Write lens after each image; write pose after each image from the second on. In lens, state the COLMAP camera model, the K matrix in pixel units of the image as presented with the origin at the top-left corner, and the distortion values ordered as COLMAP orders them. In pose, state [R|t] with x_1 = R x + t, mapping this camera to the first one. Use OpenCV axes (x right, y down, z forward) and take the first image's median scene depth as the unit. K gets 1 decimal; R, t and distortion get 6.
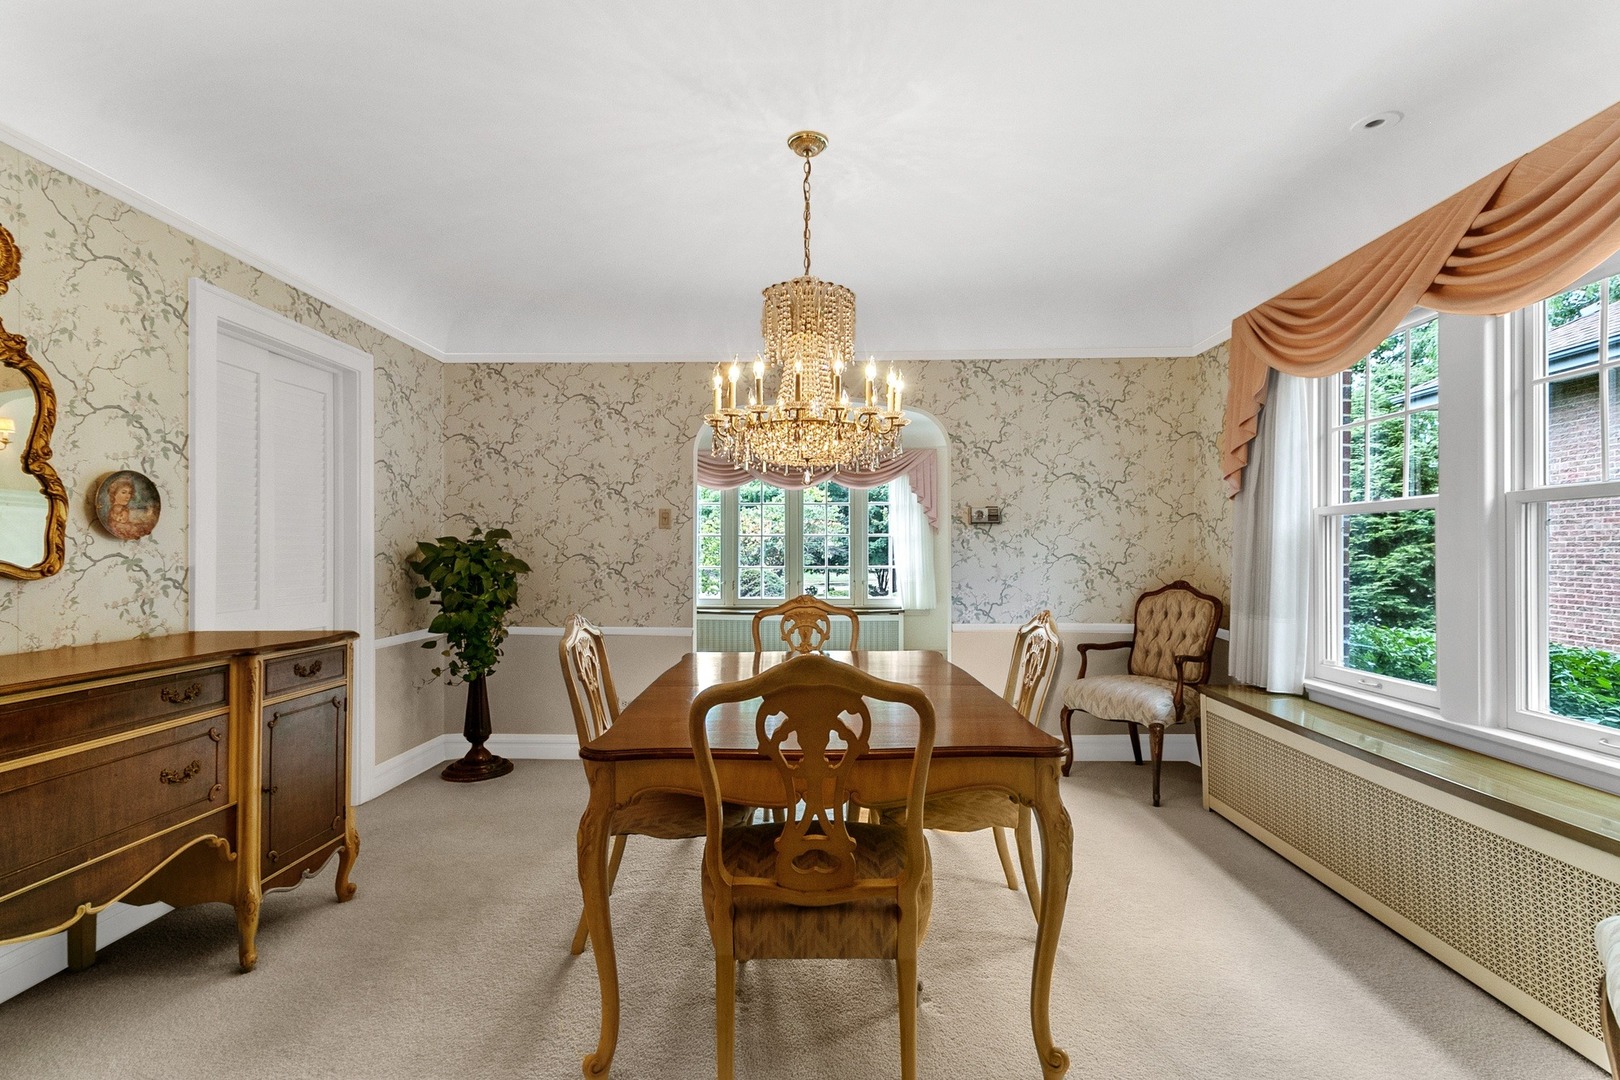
lens RADIAL K [[757.8, 0, 825.4], [0, 757.8, 548.4], [0, 0, 1]] dist [0.005935, 0.000486]
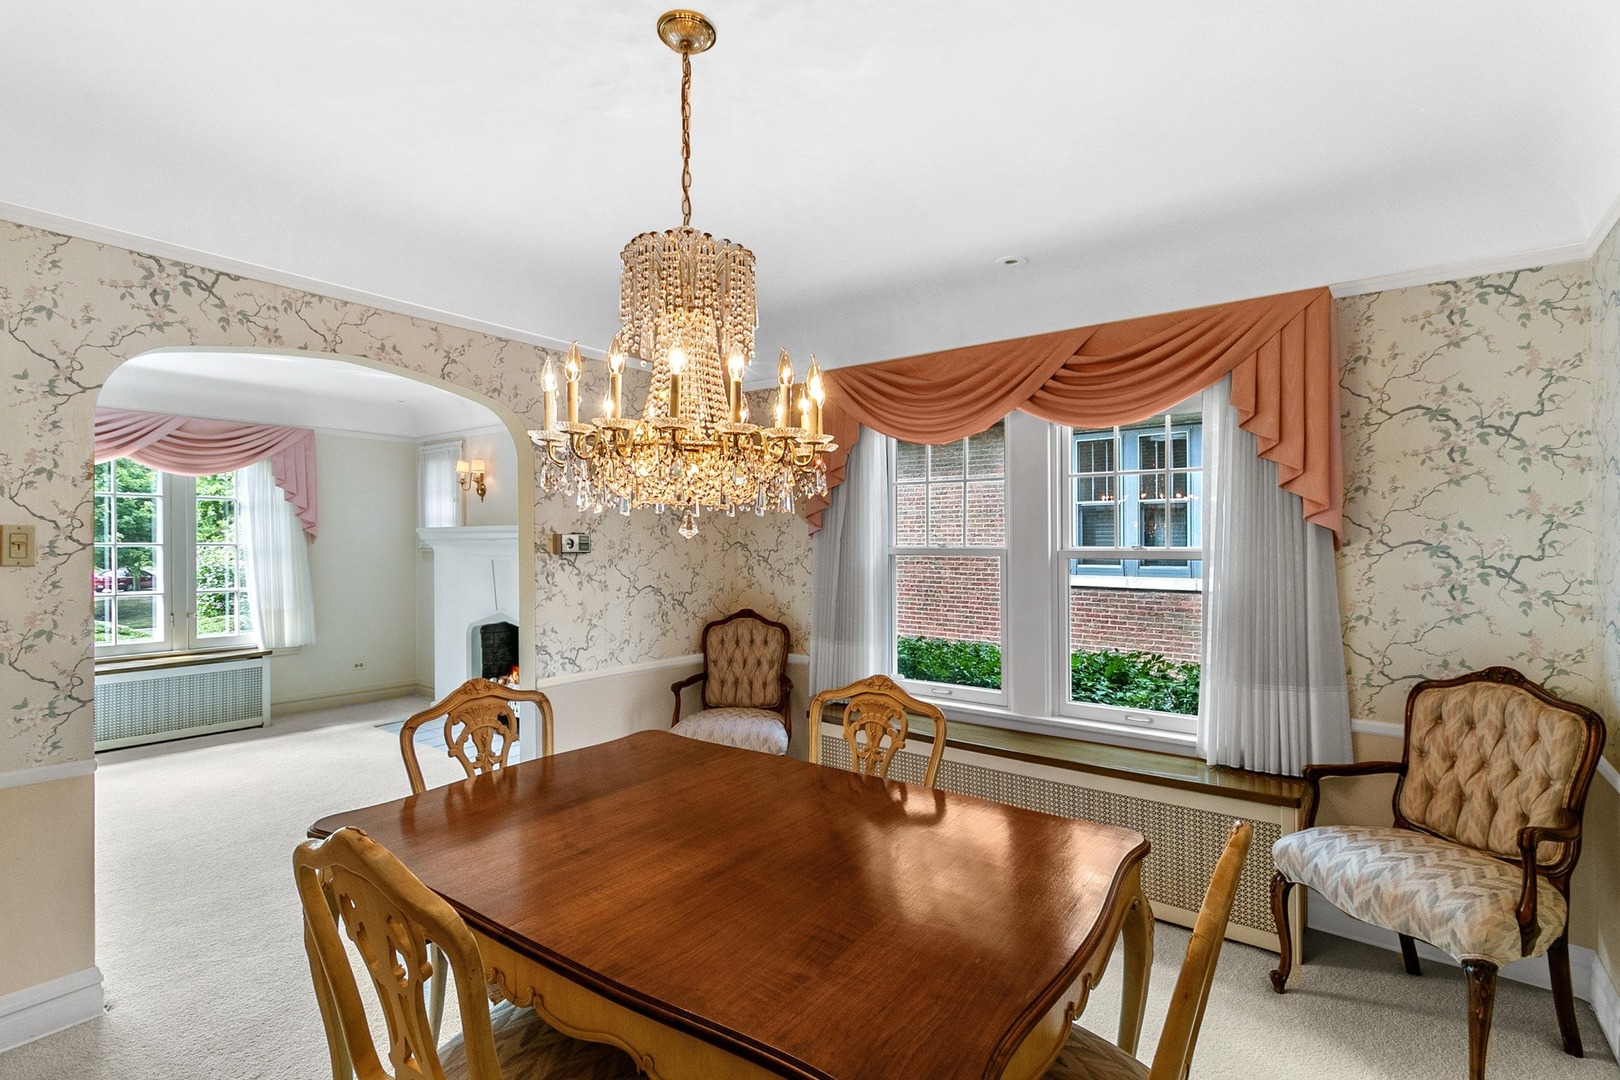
lens RADIAL K [[757.8, 0, 812.1], [0, 757.8, 542.7], [0, 0, 1]] dist [0.005935, 0.000486]
pose [[0.601219, 0.006406, 0.799058, -0.308881], [-0.011364, 0.999935, 0.000535, -0.049912], [-0.799003, -0.009402, 0.601253, 0.305913]]
